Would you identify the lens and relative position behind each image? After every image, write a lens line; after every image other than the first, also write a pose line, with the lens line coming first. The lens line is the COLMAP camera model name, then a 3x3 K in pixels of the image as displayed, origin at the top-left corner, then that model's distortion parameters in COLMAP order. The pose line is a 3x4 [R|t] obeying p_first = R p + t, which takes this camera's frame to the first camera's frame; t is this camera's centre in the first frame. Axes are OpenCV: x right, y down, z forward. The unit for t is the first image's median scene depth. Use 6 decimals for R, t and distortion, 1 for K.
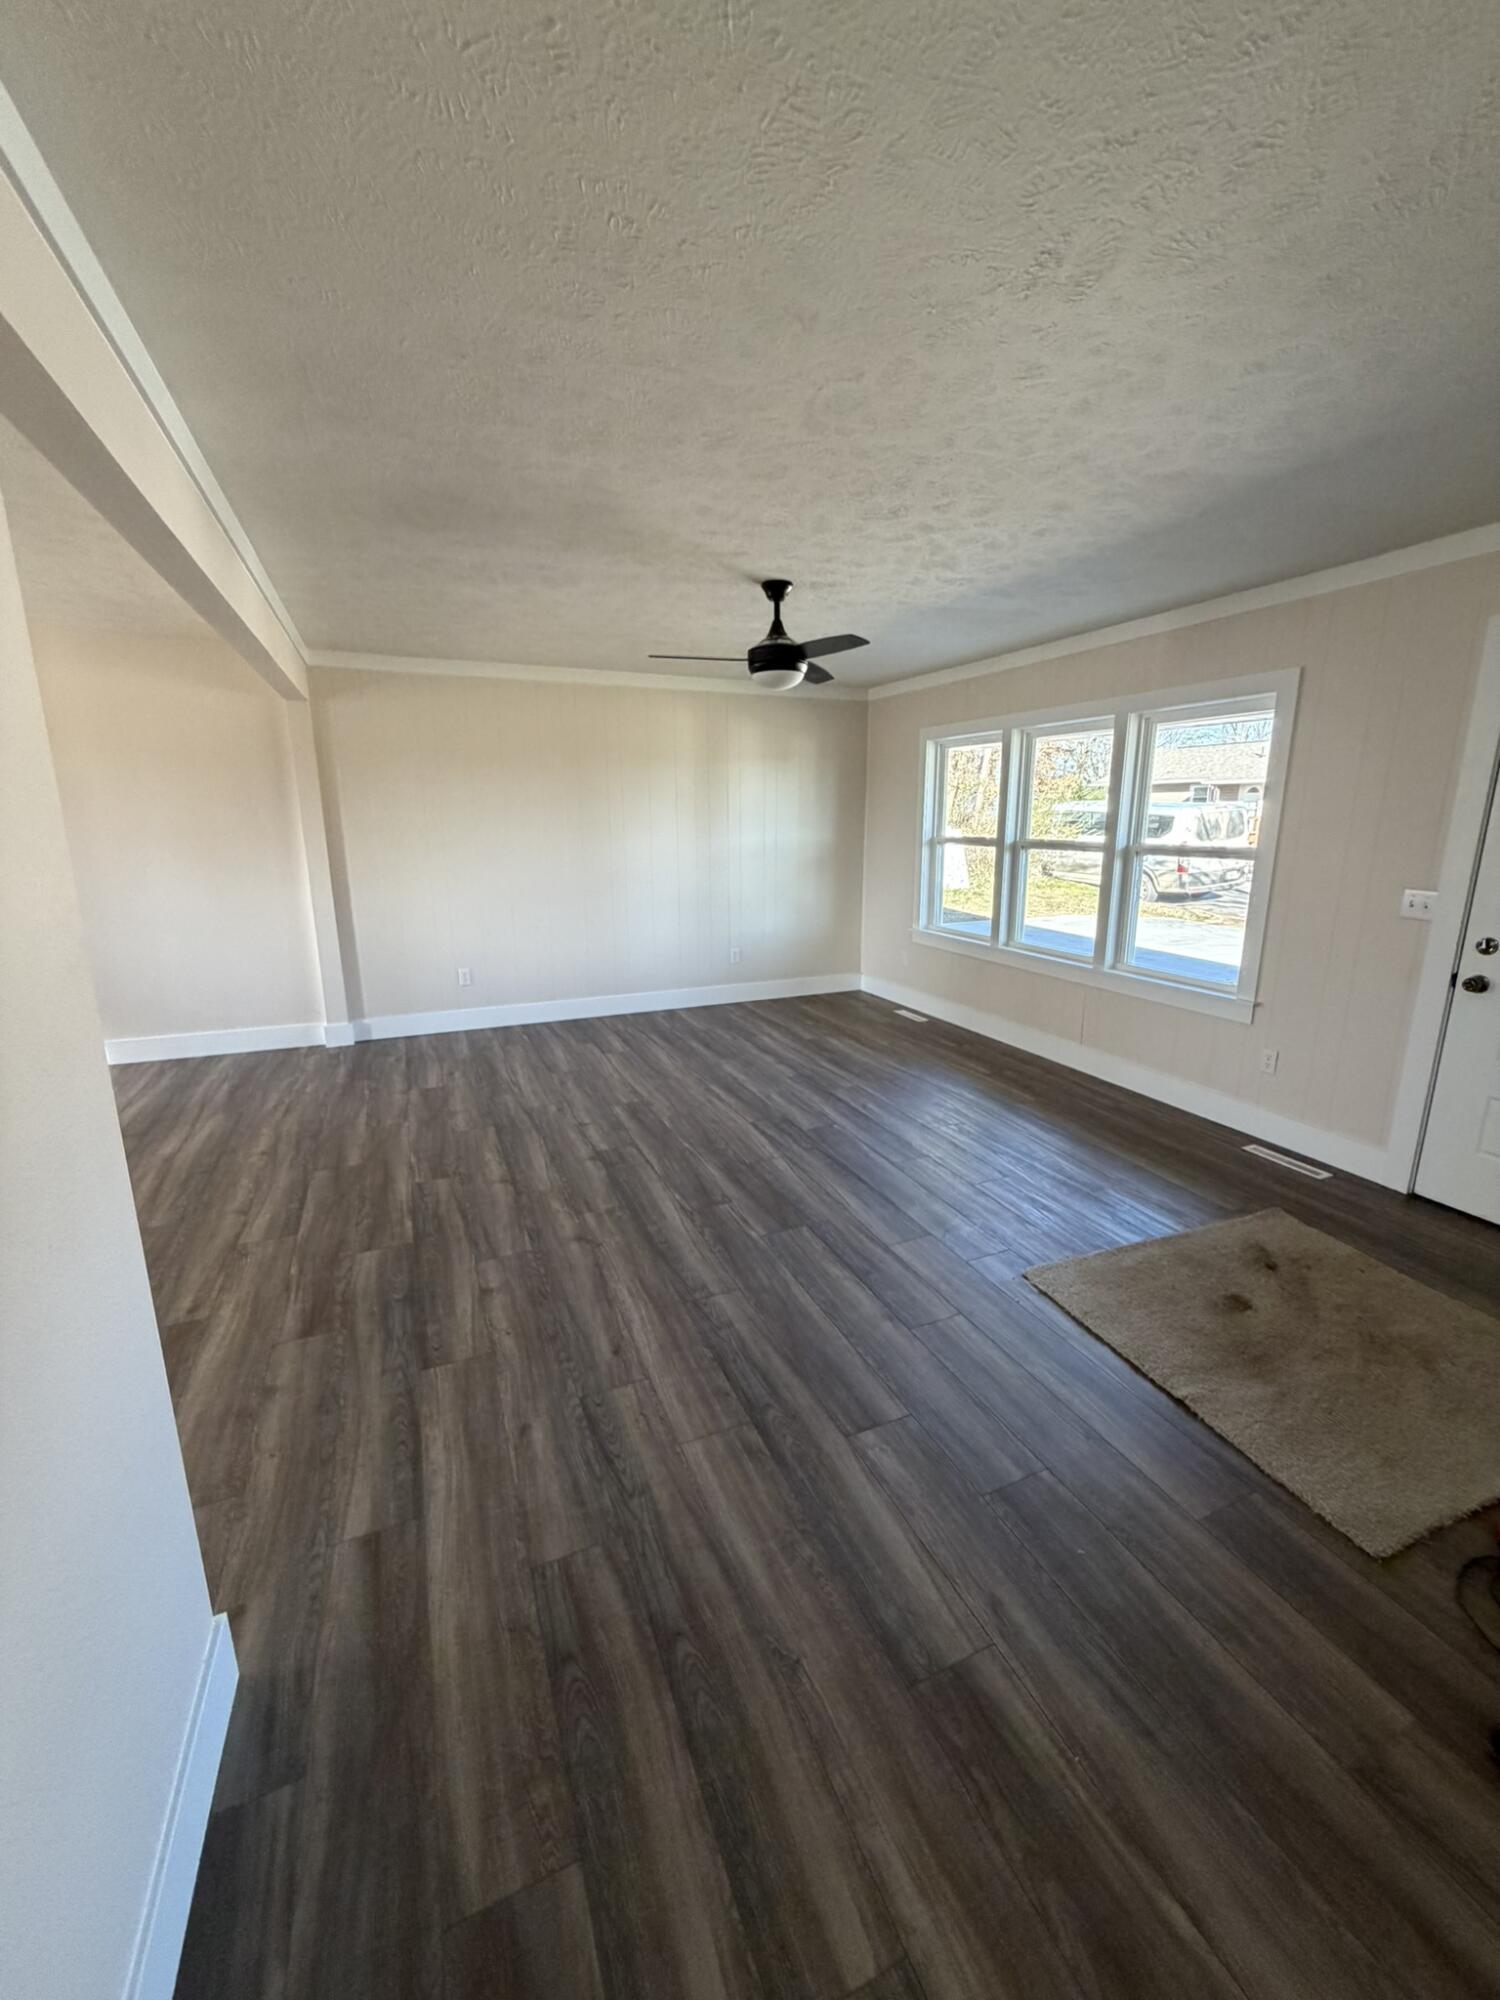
lens RADIAL K [[794.3, 0, 748.3], [0, 794.3, 993.7], [0, 0, 1]] dist [0.000075, -0.000369]
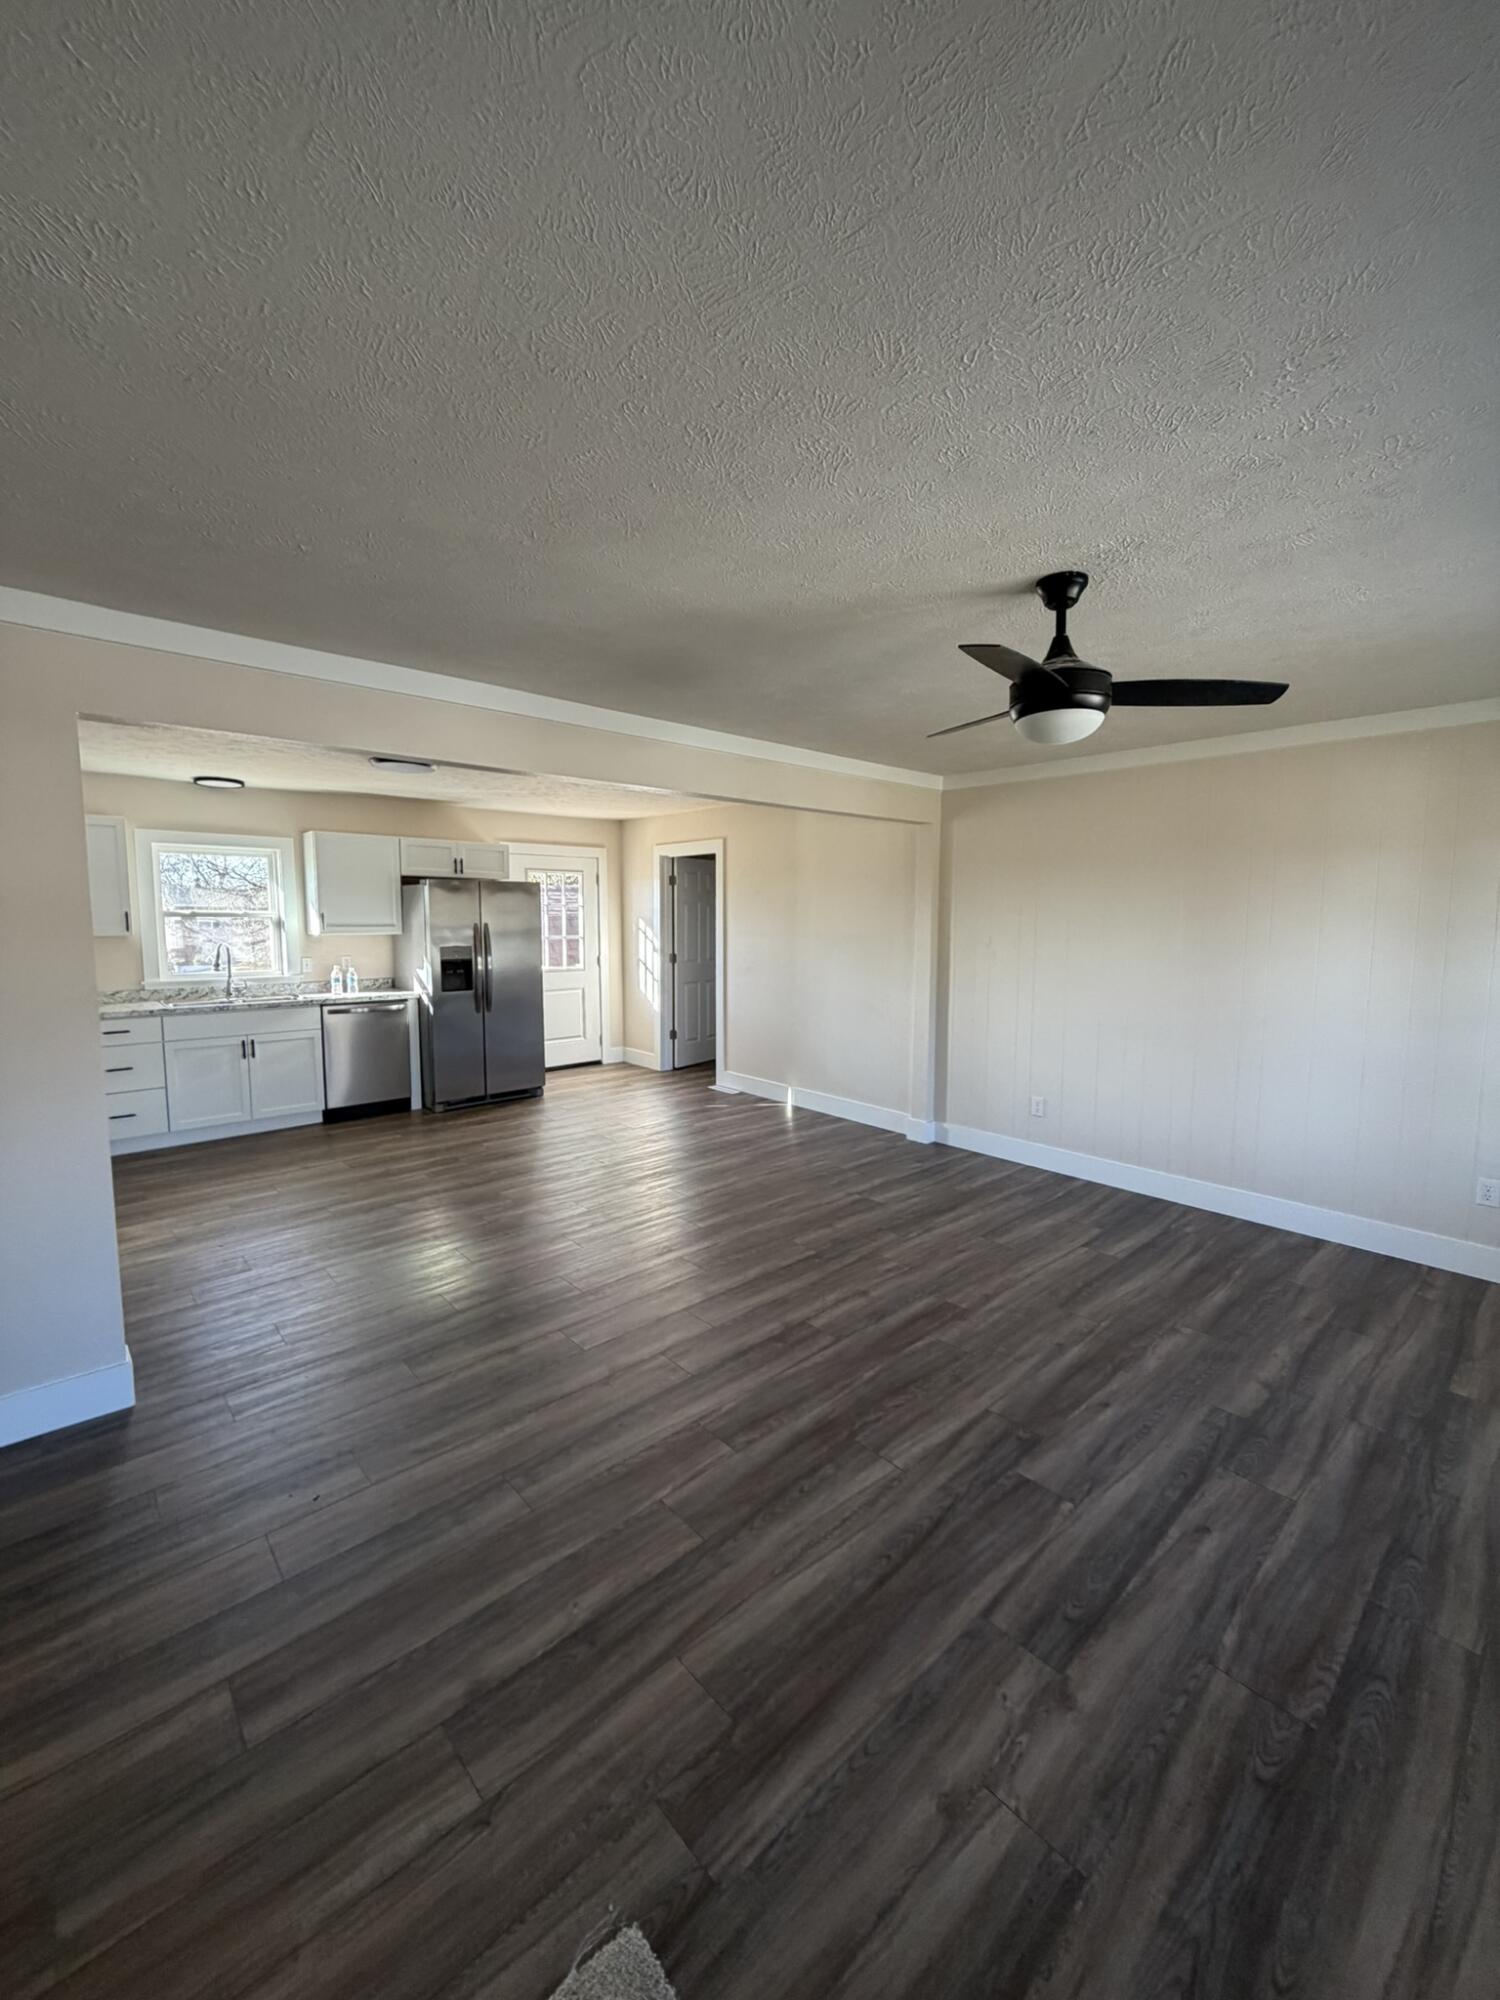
lens RADIAL K [[794.3, 0, 750.6], [0, 794.3, 993.4], [0, 0, 1]] dist [0.000075, -0.000369]
pose [[0.326171, 0.097433, -0.940276, 0.569772], [-0.215799, 0.976084, 0.026285, -0.157114], [0.920349, 0.194337, 0.339396, 0.611347]]
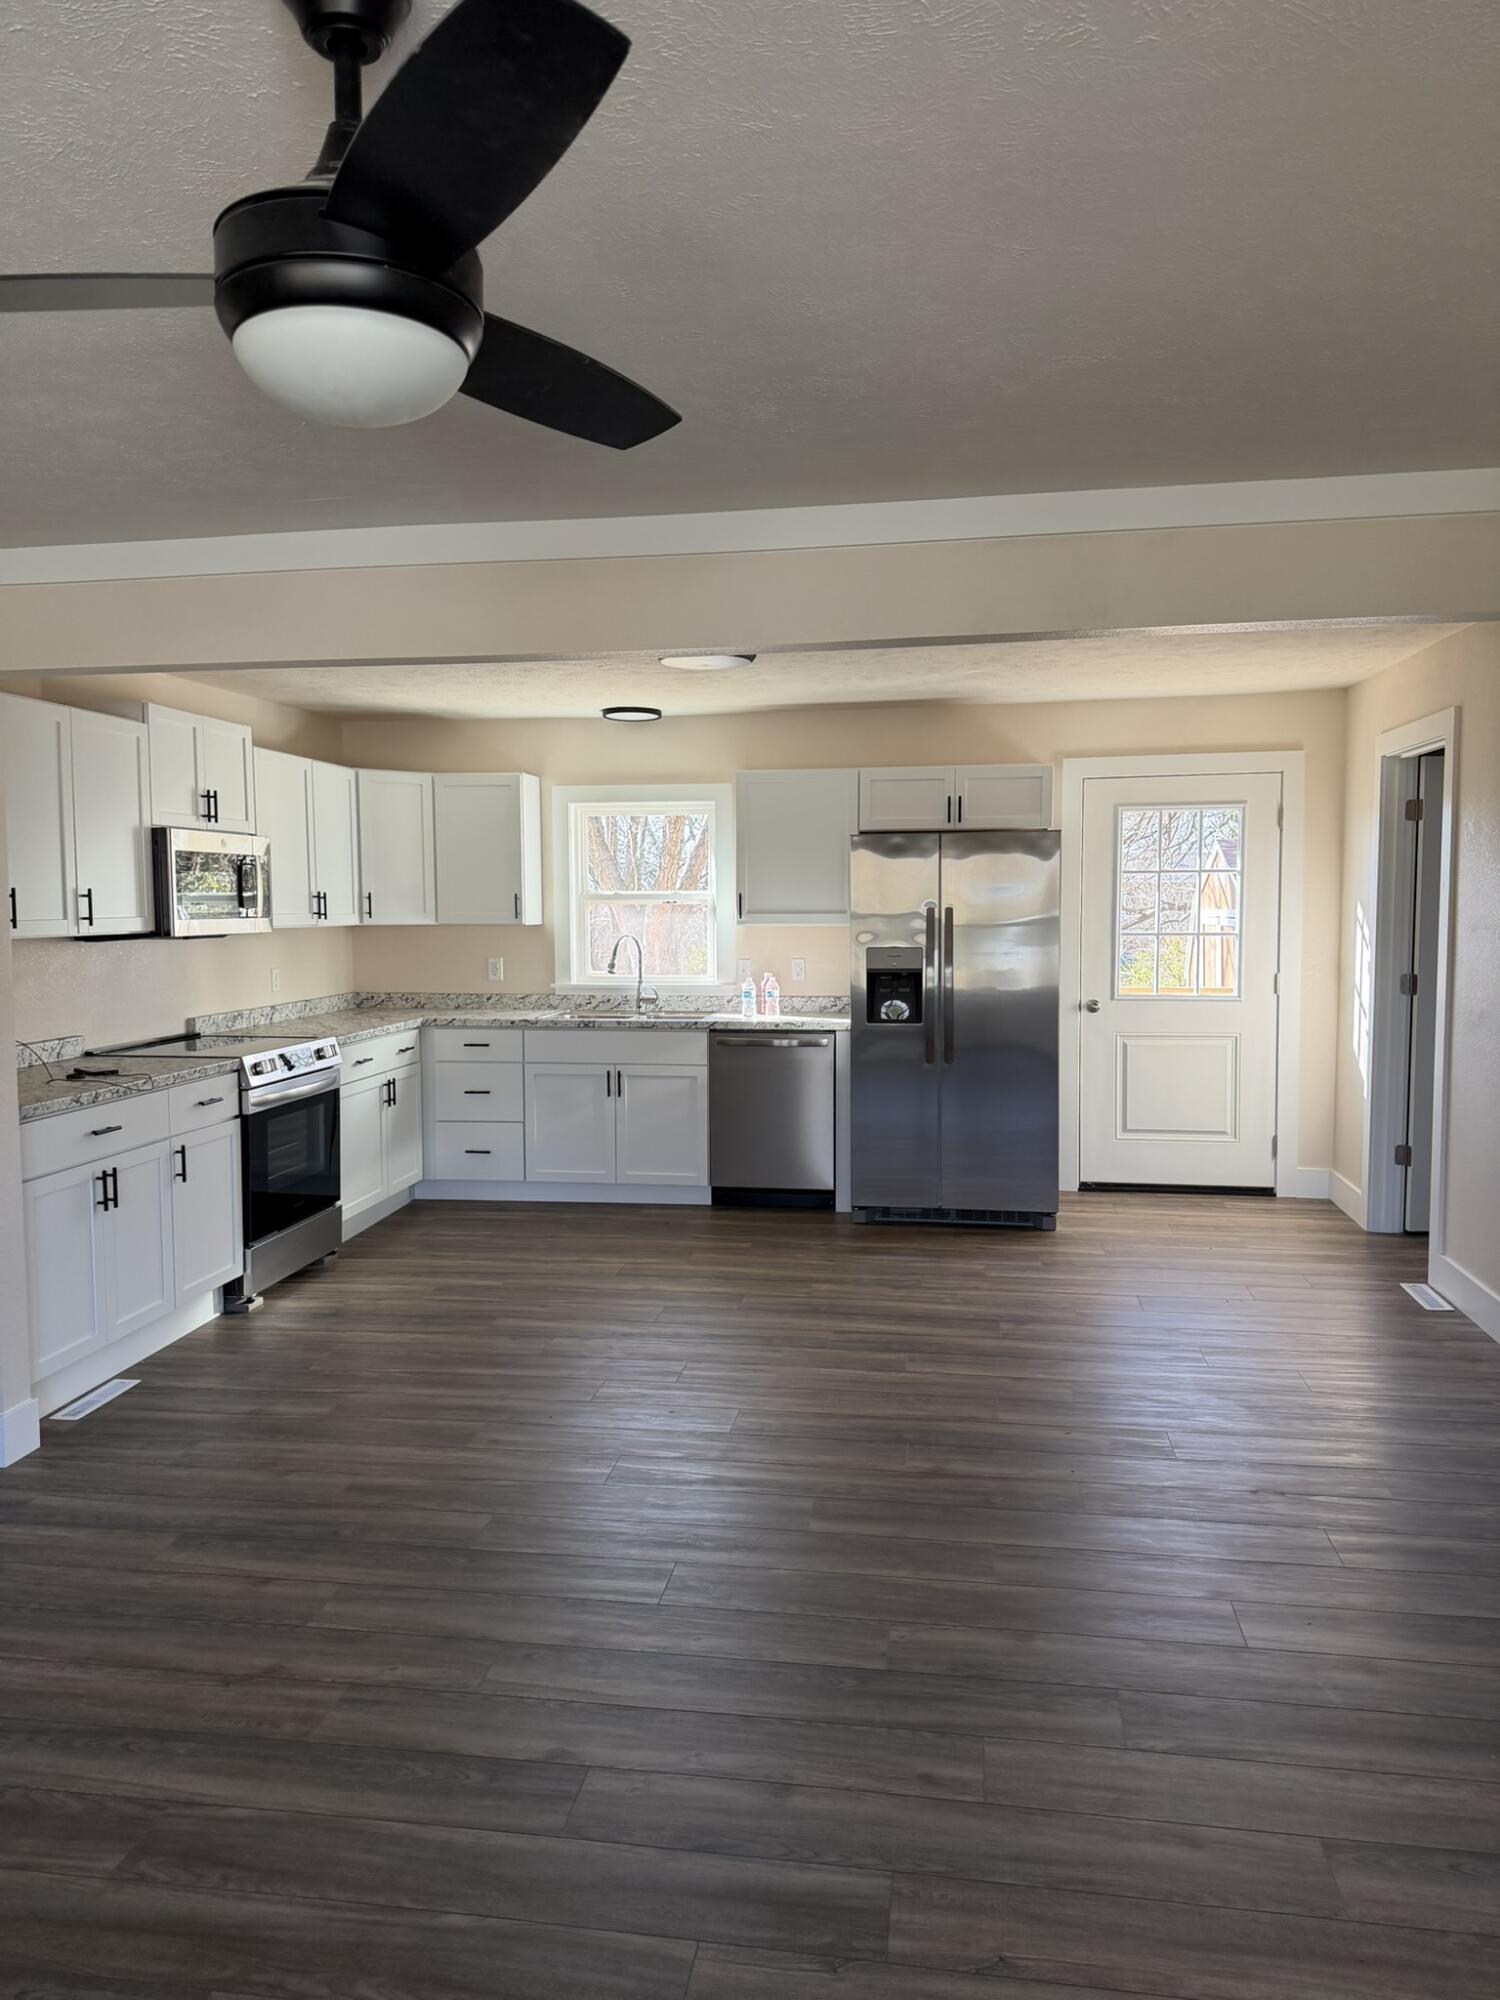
lens RADIAL K [[1408.2, 0, 742.8], [0, 1408.2, 990.6], [0, 0, 1]] dist [0.049544, -0.053265]
pose [[-0.535839, 0.064583, -0.841846, 0.343307], [-0.180848, 0.965150, 0.189153, -0.326512], [0.824724, 0.253602, -0.505486, 1.361798]]
